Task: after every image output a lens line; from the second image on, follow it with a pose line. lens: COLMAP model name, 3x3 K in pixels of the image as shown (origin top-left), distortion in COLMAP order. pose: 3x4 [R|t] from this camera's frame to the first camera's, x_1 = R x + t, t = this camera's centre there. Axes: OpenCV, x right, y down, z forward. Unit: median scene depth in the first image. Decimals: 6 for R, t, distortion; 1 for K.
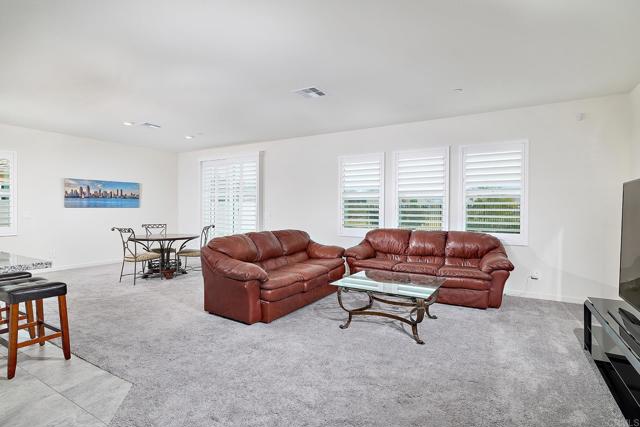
lens RADIAL K [[323.0, 0, 320.0], [0, 323.0, 213.5], [0, 0, 1]] dist [-0.001464, -0.000139]
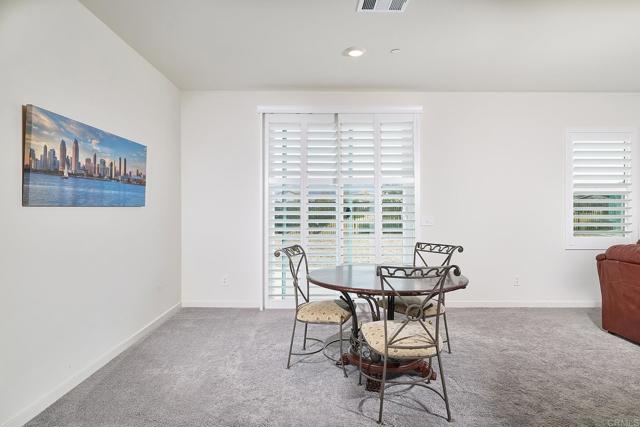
lens RADIAL K [[387.2, 0, 320.0], [0, 387.2, 213.5], [0, 0, 1]] dist [0.002393, 0.000164]
pose [[0.854557, -0.010008, 0.519262, -0.704377], [0.009756, 0.999947, 0.003217, -0.009795], [-0.519266, 0.002317, 0.854609, 0.528573]]
